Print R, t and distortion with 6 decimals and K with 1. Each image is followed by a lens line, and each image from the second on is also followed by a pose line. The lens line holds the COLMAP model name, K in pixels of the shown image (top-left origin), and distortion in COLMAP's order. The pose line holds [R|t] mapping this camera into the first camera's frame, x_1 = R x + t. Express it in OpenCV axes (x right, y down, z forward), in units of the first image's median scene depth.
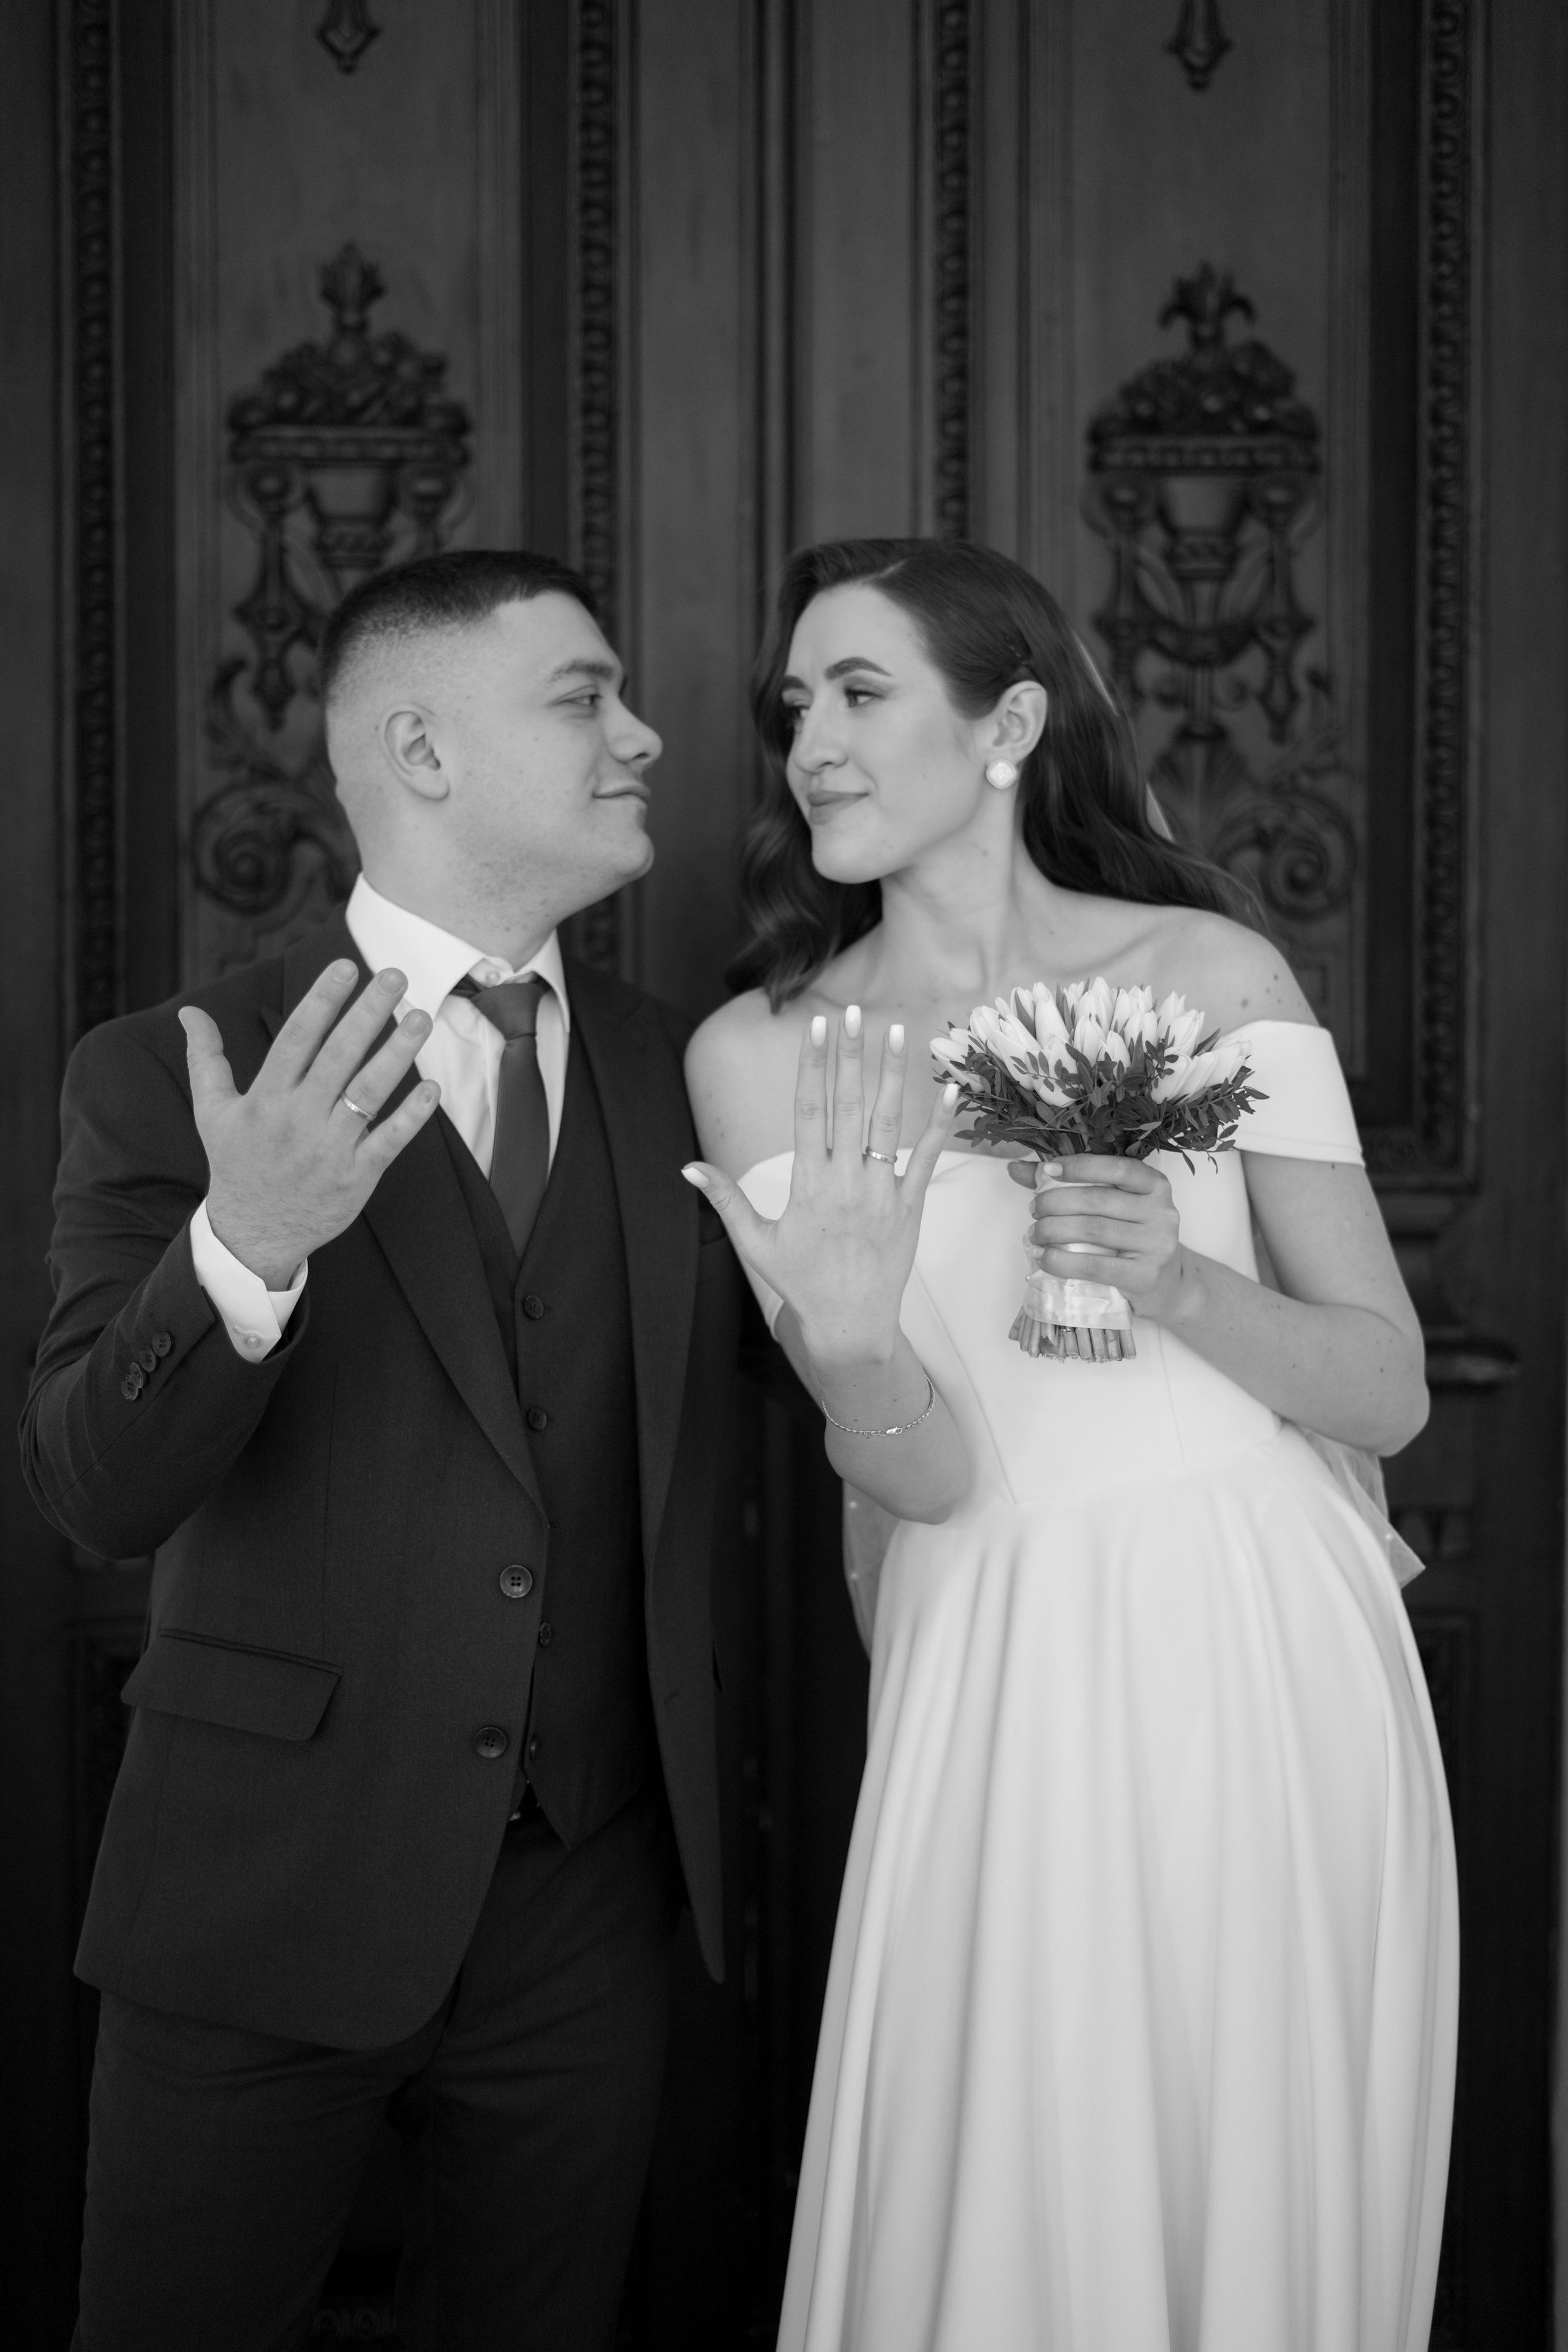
lens RADIAL K [[3546.1, 0, 784.0], [0, 3546.1, 1176.0], [0, 0, 1]] dist [-0.002114, -0.052729]
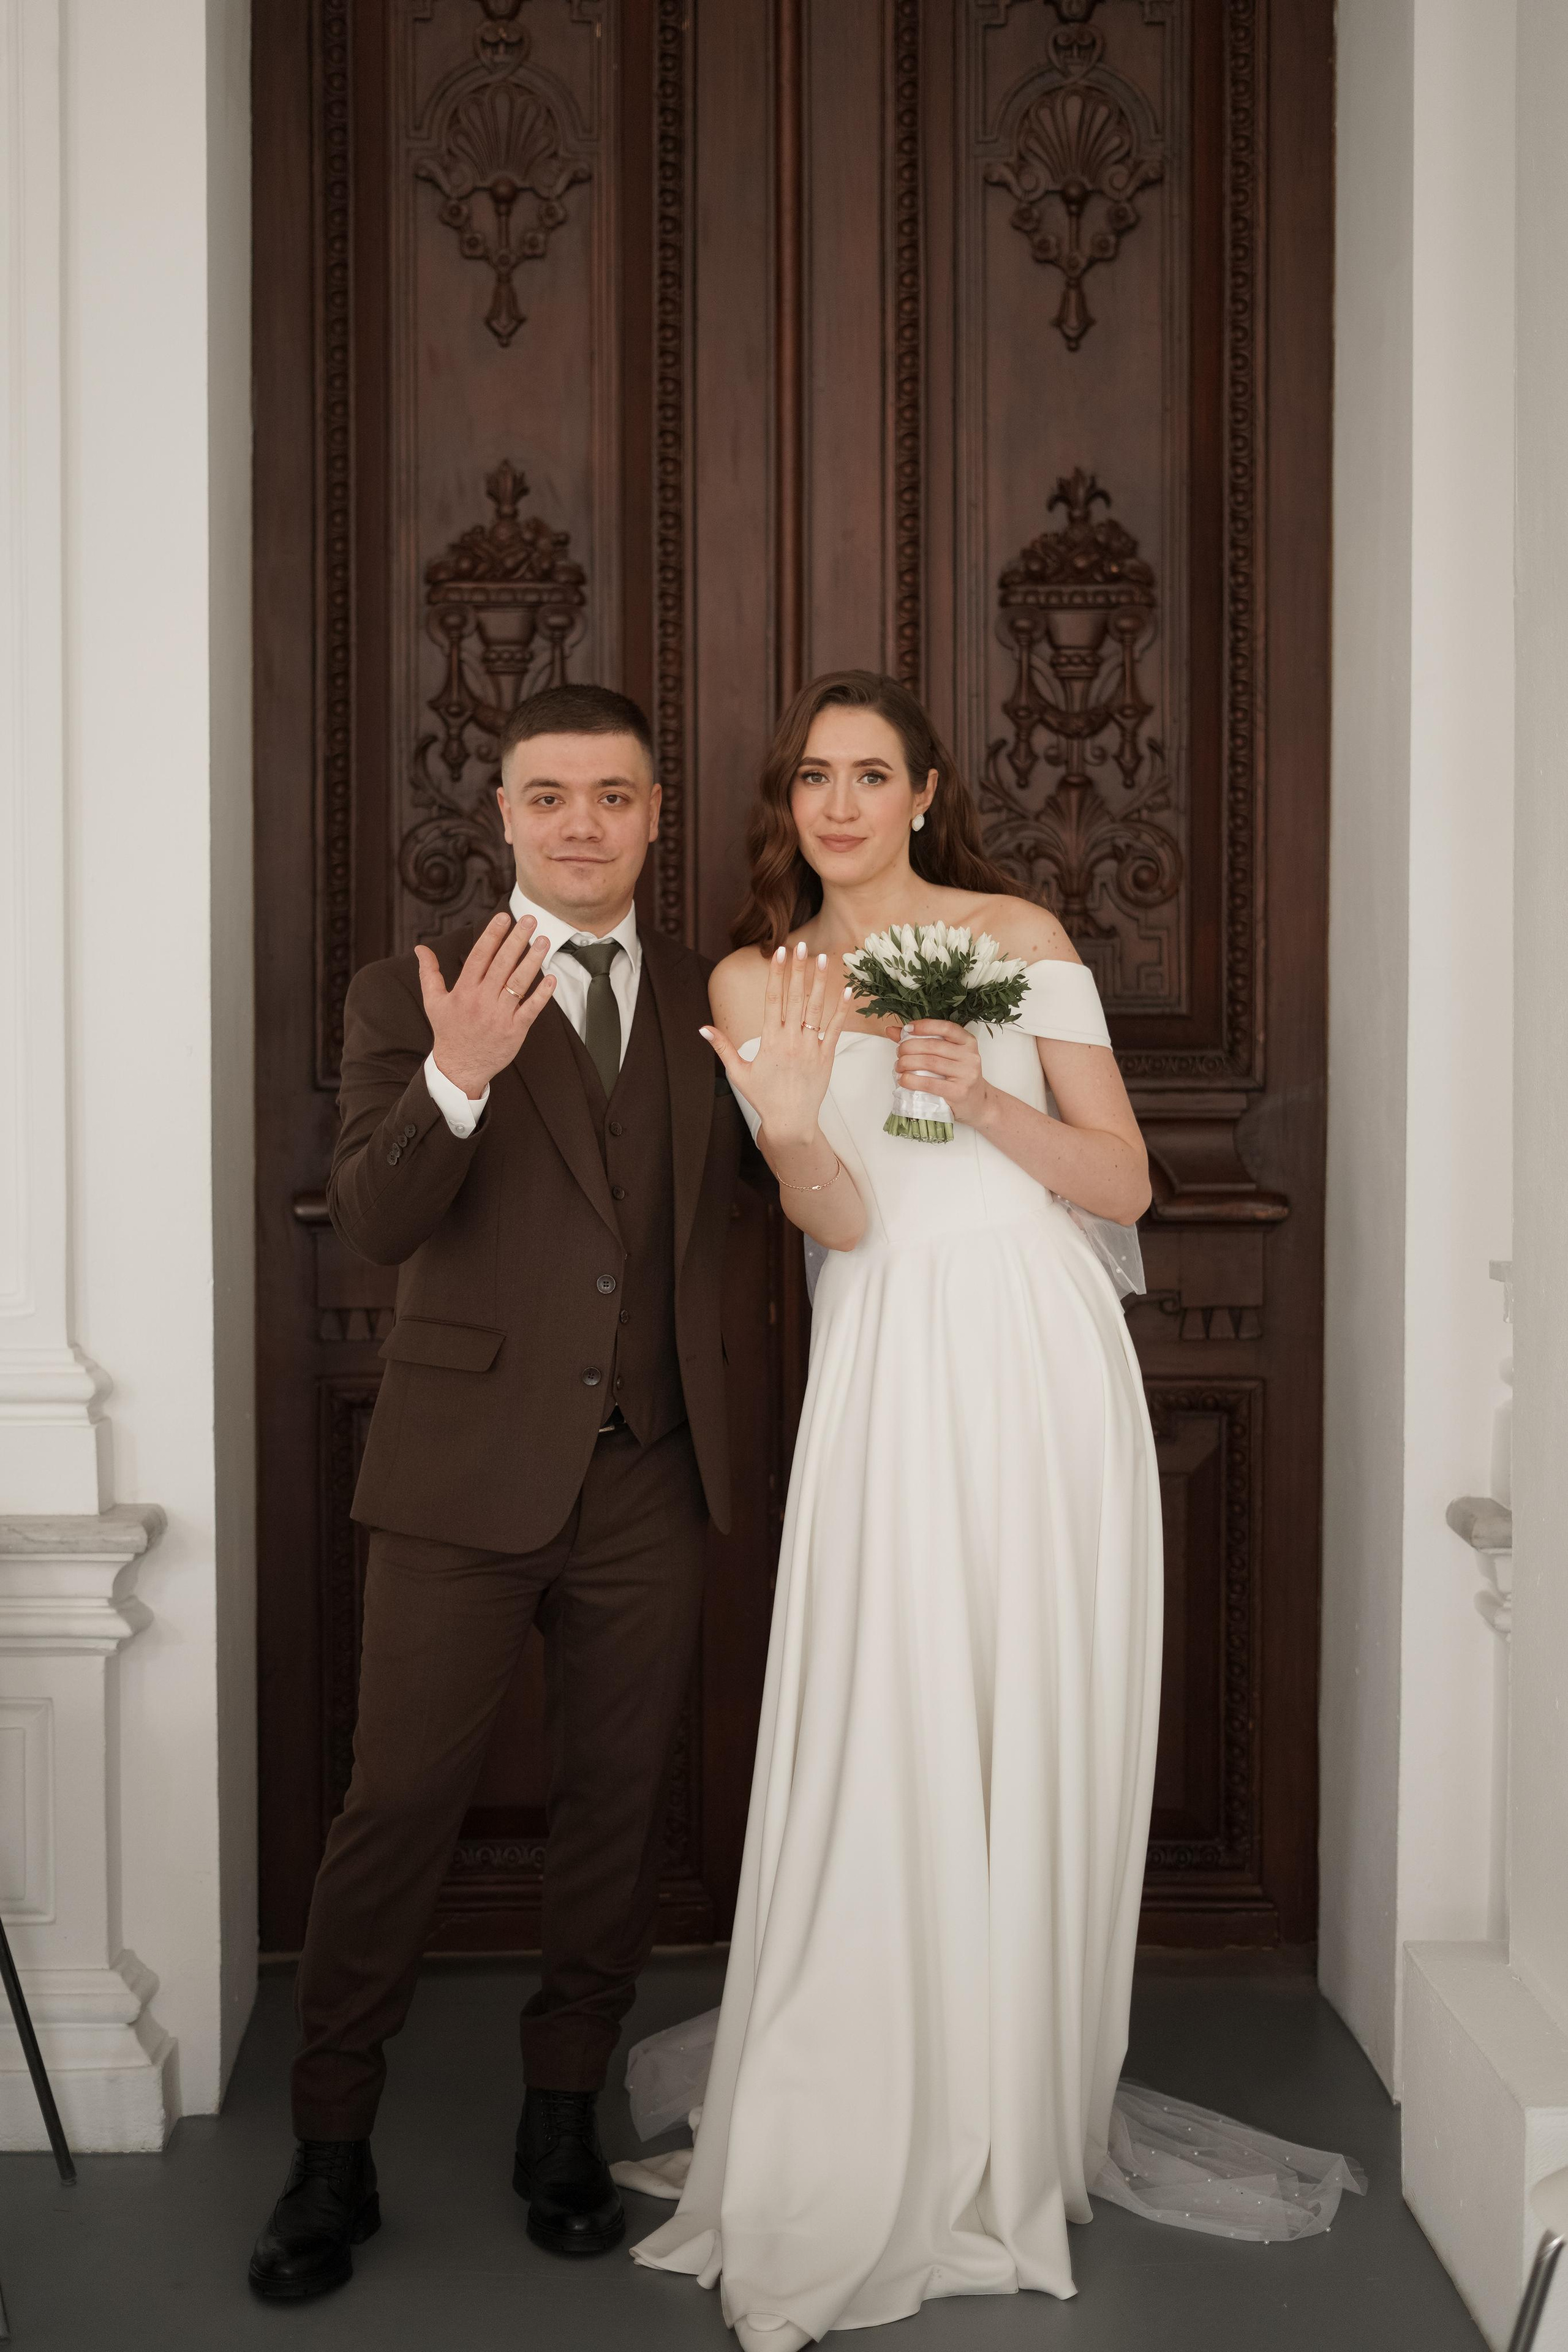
lens RADIAL K [[3546.1, 0, 784.0], [0, 3546.1, 1176.0], [0, 0, 1]] dist [-0.002114, -0.052729]
pose [[0.999328, 0.001209, -0.036640, 0.050922], [-0.001704, 0.999908, -0.013460, 0.061126], [0.036621, 0.013513, 0.999238, -0.495048]]
